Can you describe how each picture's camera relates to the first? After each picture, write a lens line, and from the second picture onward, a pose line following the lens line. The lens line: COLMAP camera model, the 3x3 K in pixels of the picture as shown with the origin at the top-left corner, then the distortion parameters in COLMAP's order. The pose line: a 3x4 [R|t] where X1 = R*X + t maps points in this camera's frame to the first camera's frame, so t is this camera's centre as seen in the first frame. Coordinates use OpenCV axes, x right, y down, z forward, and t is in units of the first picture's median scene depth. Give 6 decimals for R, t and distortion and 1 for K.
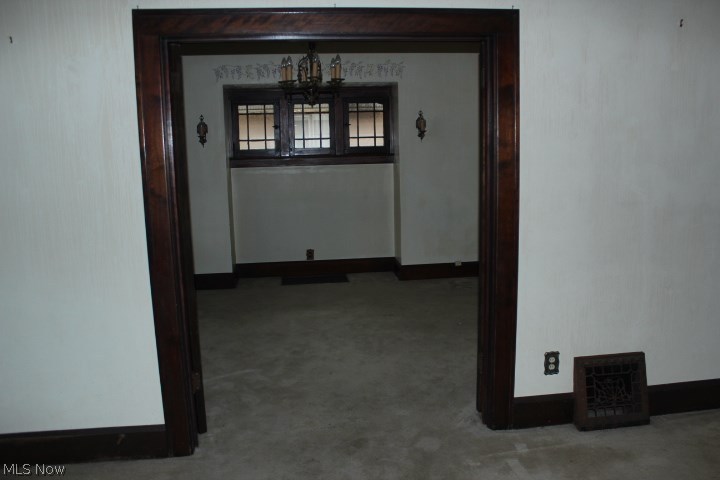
lens RADIAL K [[612.7, 0, 358.9], [0, 612.7, 238.3], [0, 0, 1]] dist [-0.117168, 0.090893]
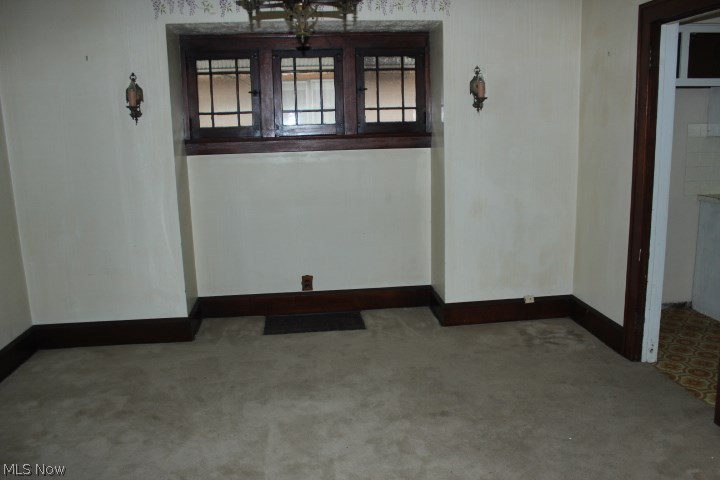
lens RADIAL K [[612.7, 0, 361.4], [0, 612.7, 242.0], [0, 0, 1]] dist [-0.117168, 0.090893]
pose [[0.999998, -0.001318, -0.001604, -0.019123], [0.001383, 0.999128, 0.041717, -0.048587], [0.001547, -0.041720, 0.999128, 0.337332]]
